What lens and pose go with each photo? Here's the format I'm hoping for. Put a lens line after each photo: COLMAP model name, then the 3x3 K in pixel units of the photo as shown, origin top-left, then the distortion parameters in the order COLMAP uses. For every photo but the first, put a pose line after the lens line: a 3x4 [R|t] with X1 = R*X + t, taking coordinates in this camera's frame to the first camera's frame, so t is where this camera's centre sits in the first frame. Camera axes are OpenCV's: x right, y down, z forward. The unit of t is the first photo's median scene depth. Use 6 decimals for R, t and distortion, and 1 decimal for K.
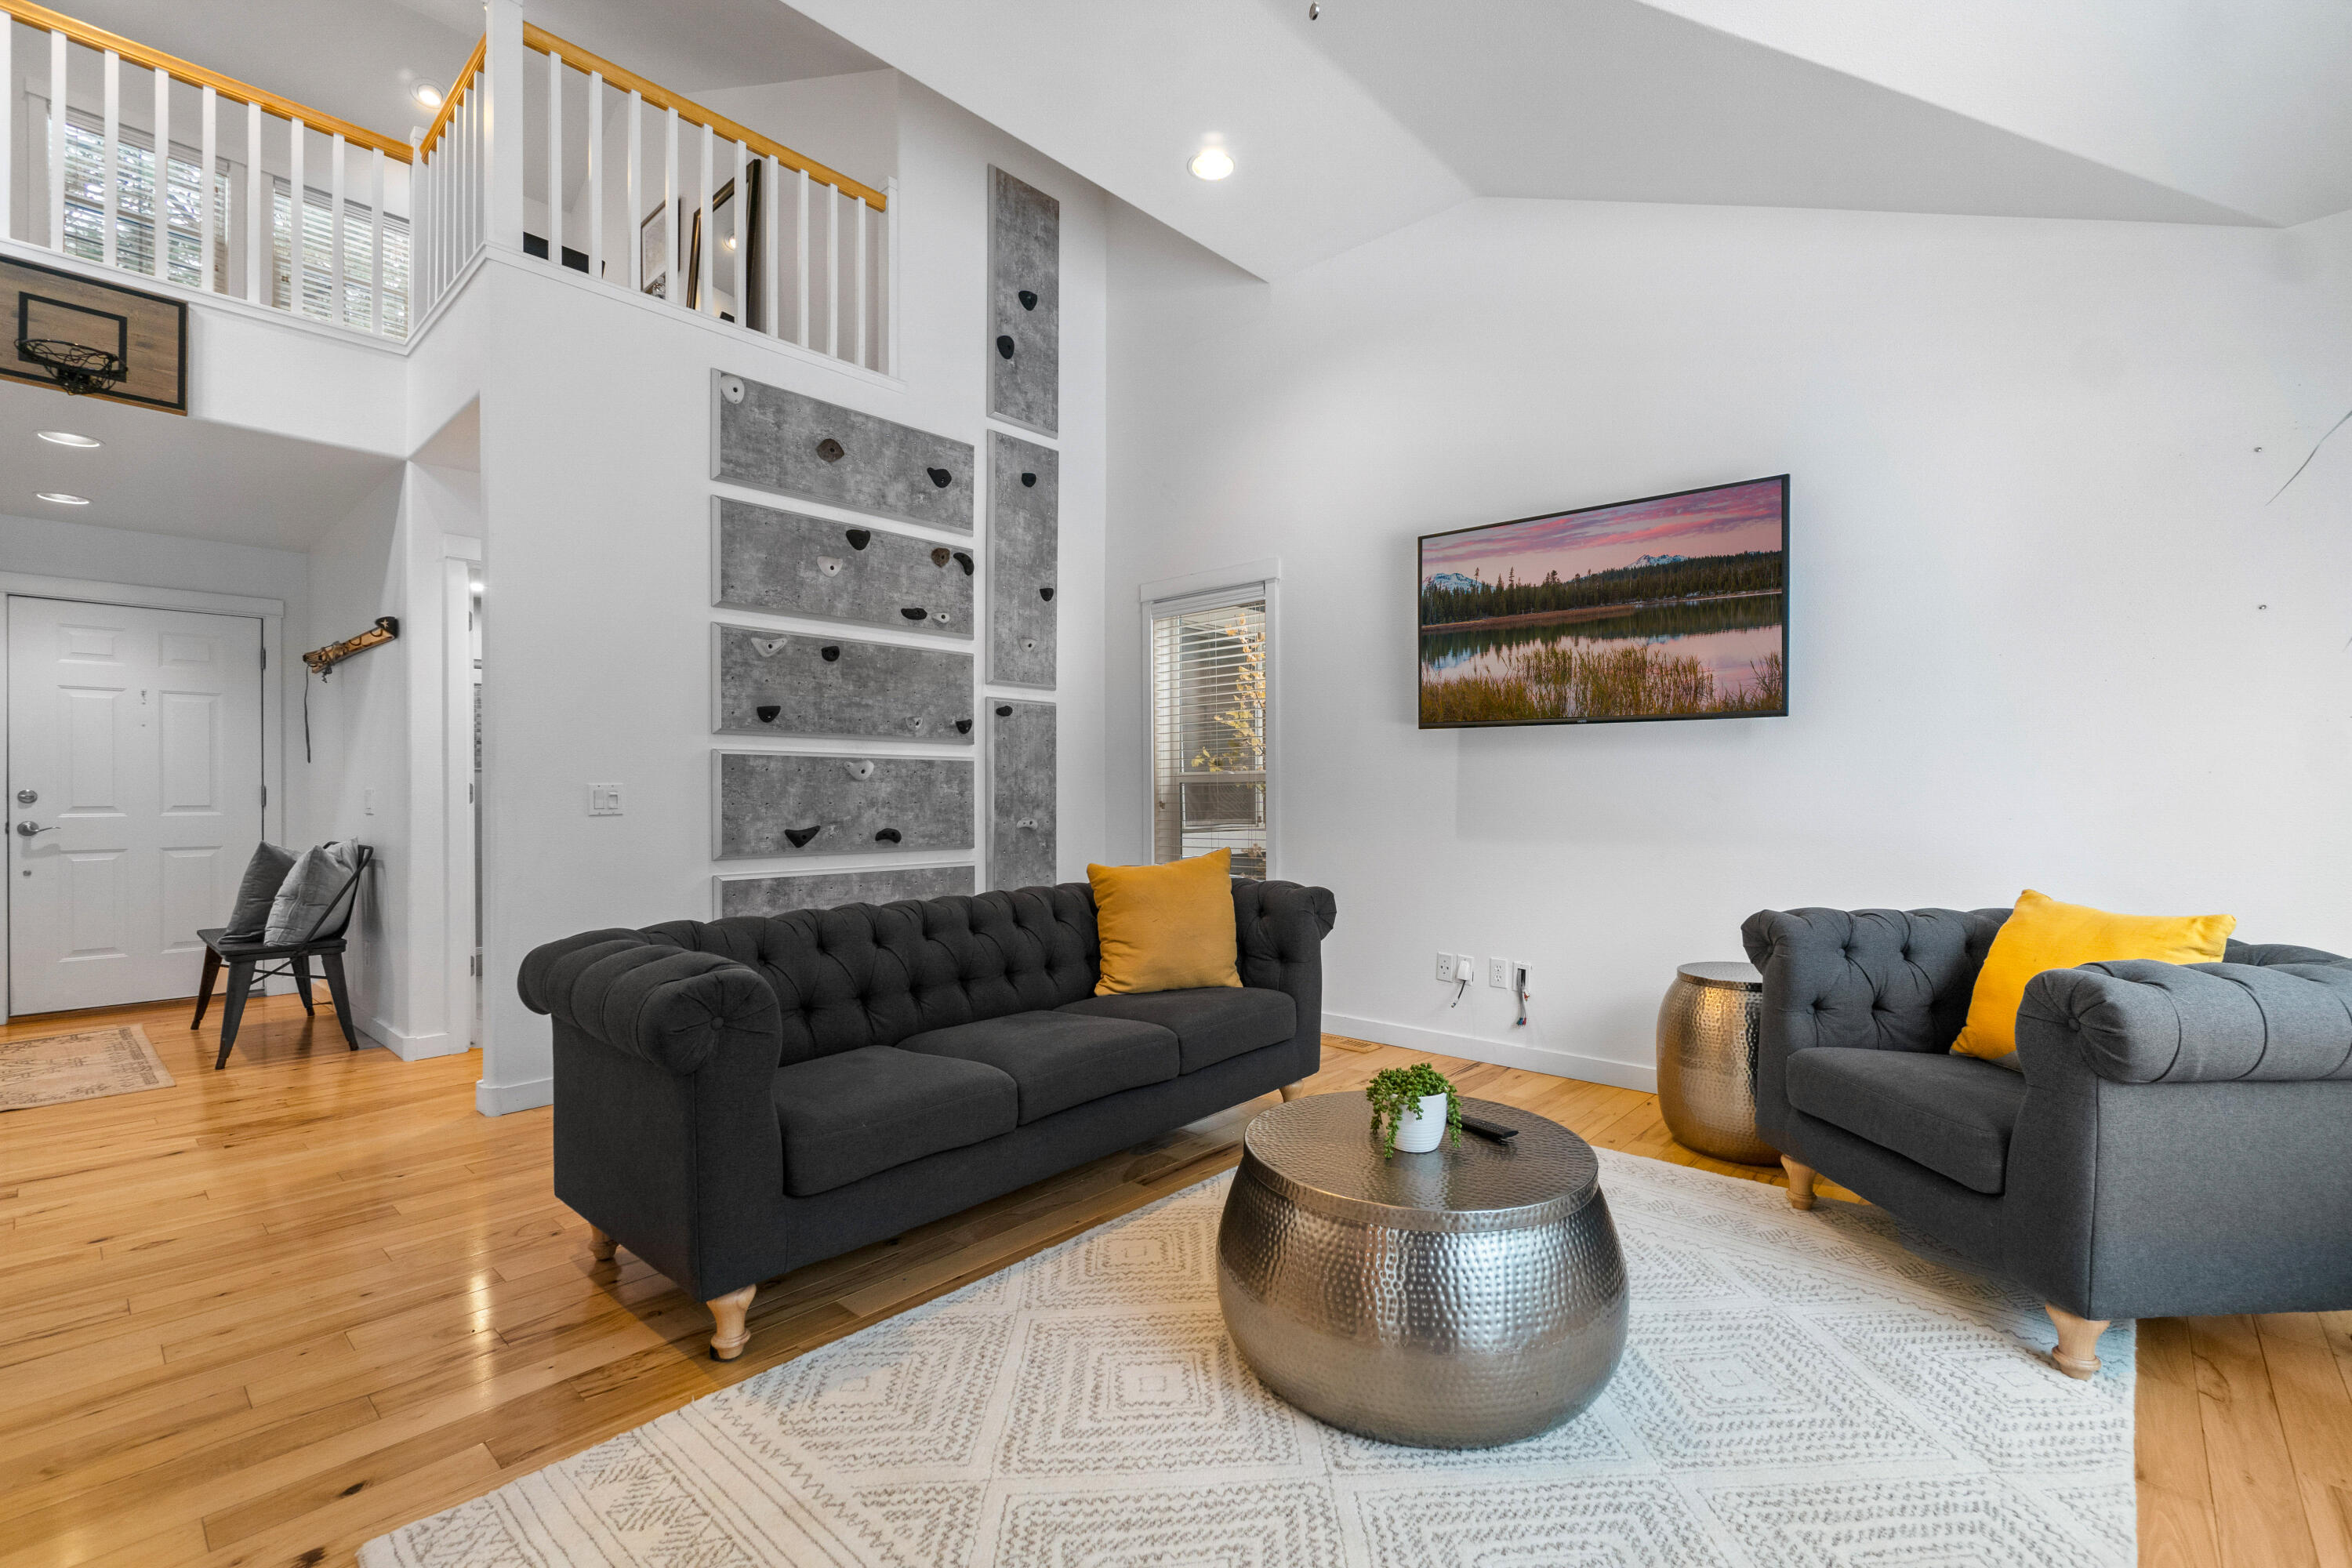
lens RADIAL K [[1014.3, 0, 1190.6], [0, 1014.3, 789.3], [0, 0, 1]] dist [-0.003366, 0.001030]
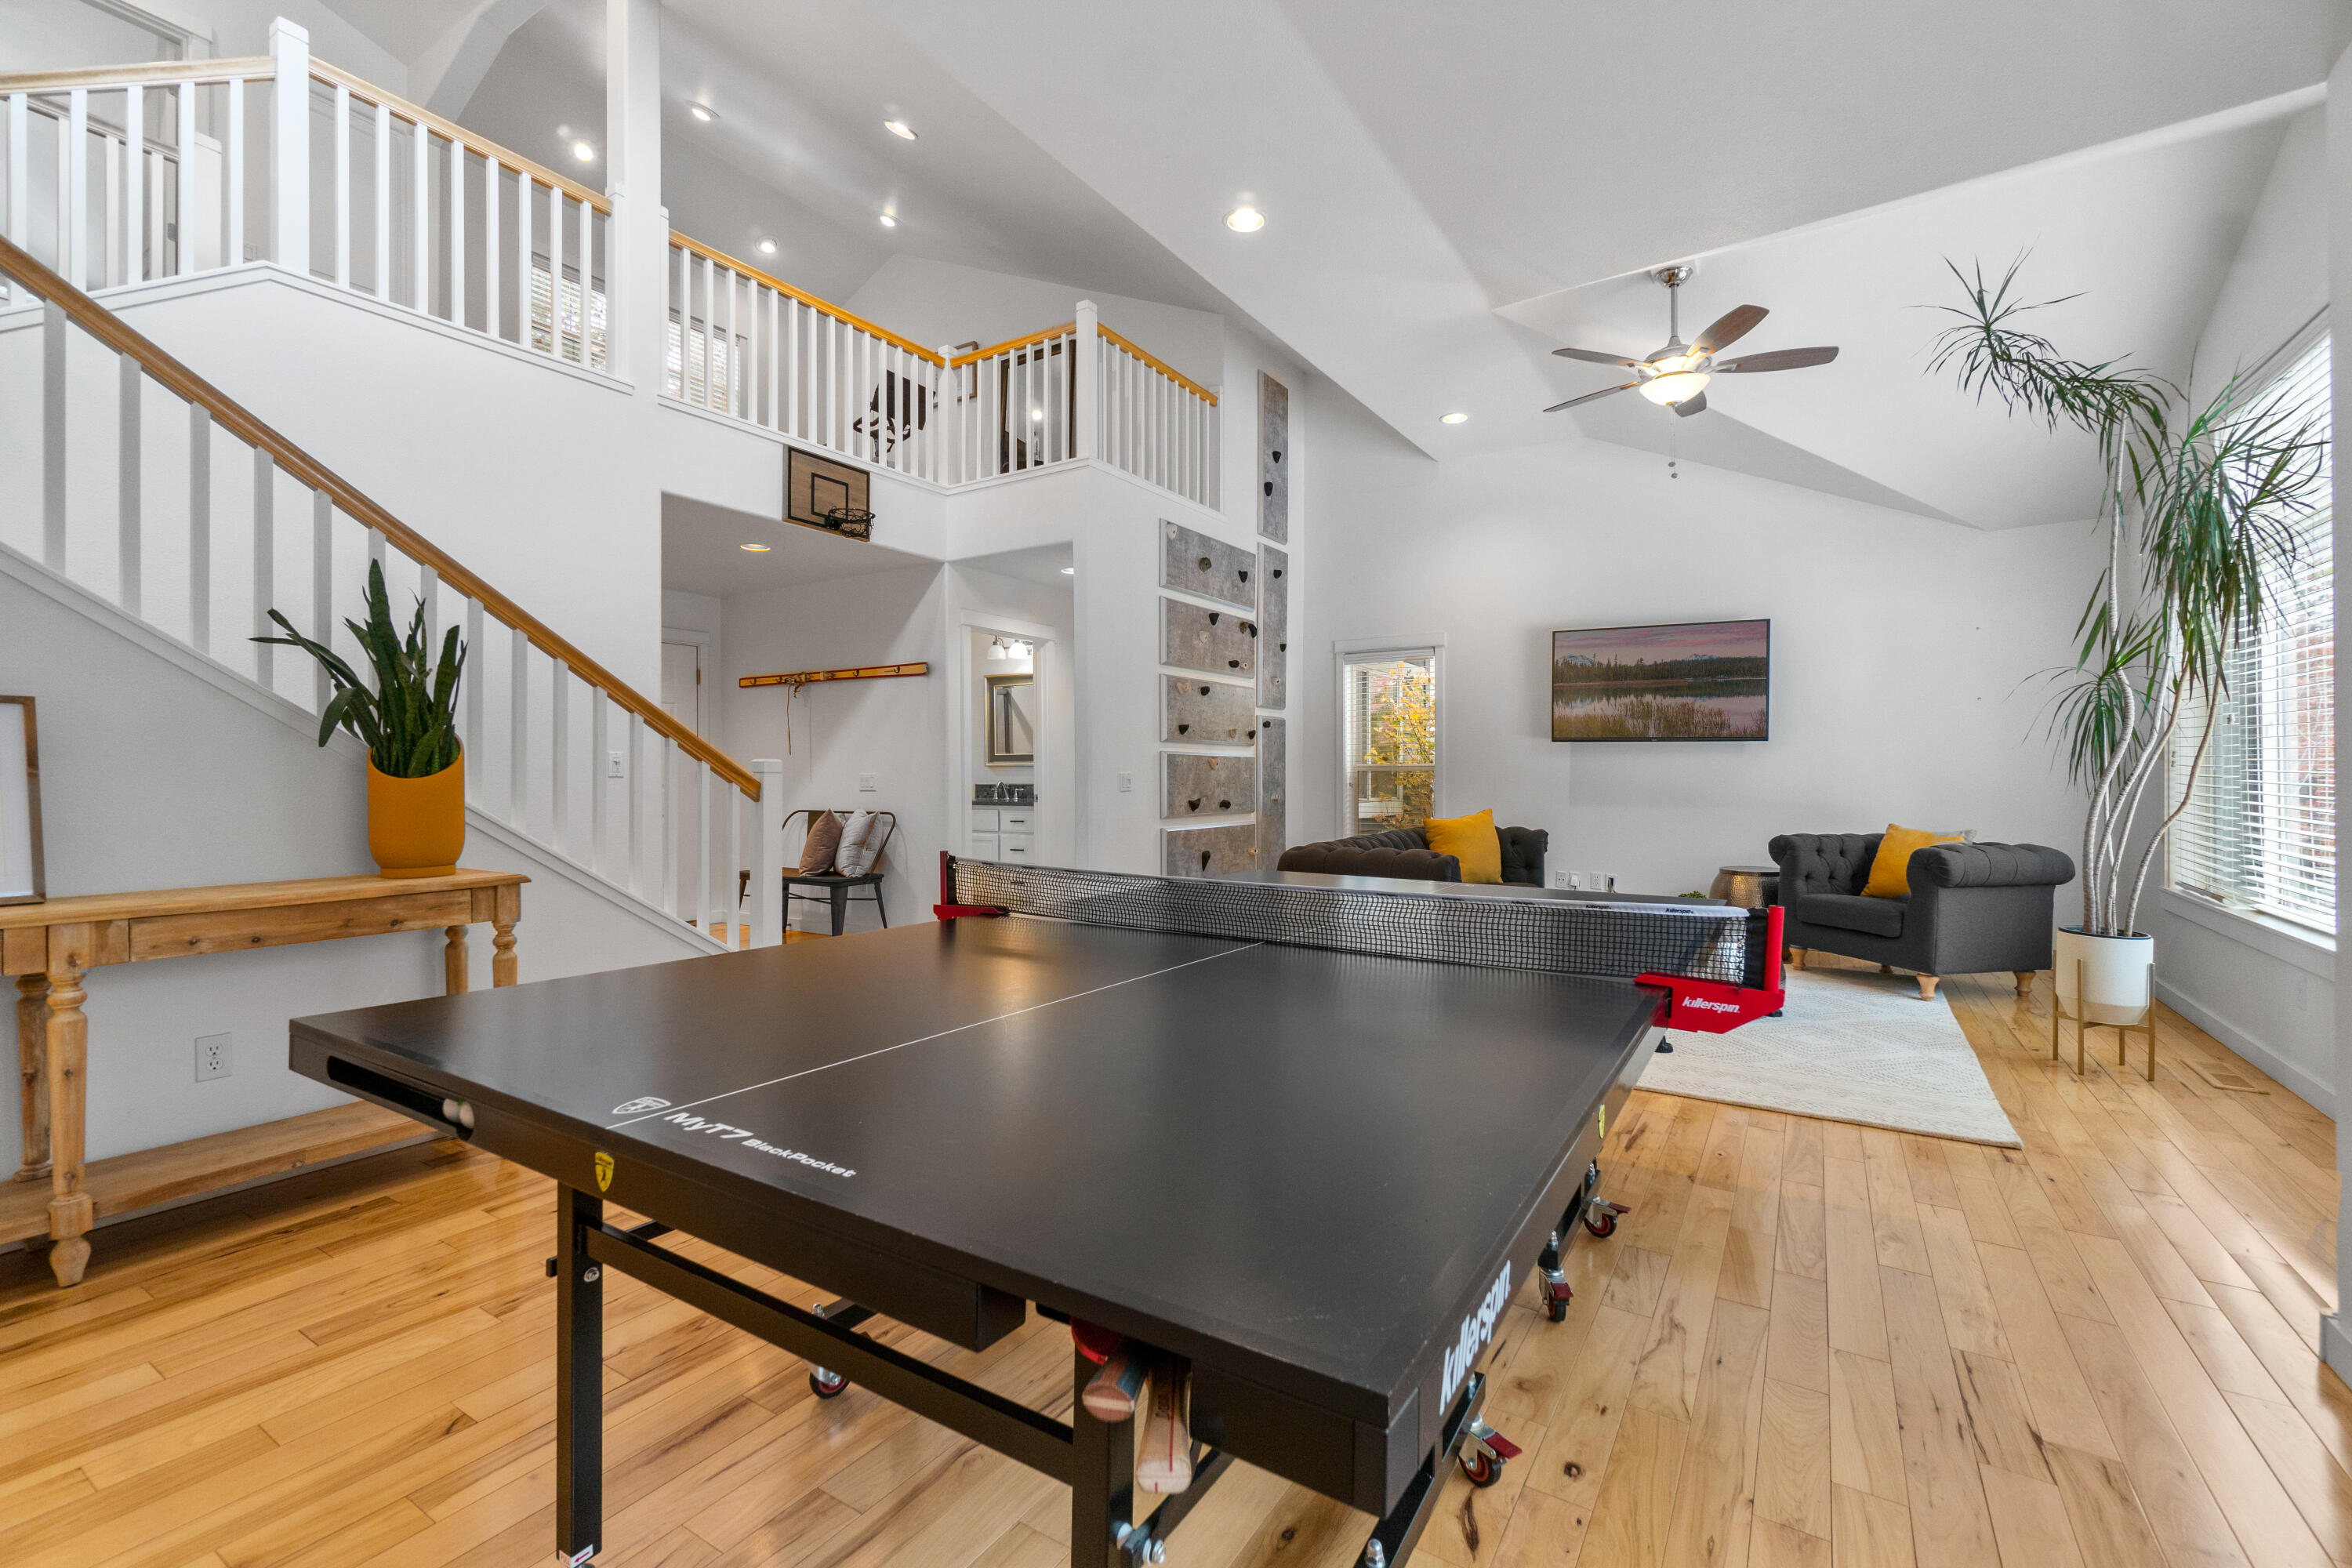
lens RADIAL K [[991.8, 0, 1175.1], [0, 991.8, 773.0], [0, 0, 1]] dist [-0.002673, -0.000316]
pose [[0.986023, 0.003097, 0.166579, -0.671971], [-0.003874, 0.999983, 0.004337, -0.010617], [-0.166563, -0.004922, 0.986019, -0.549006]]
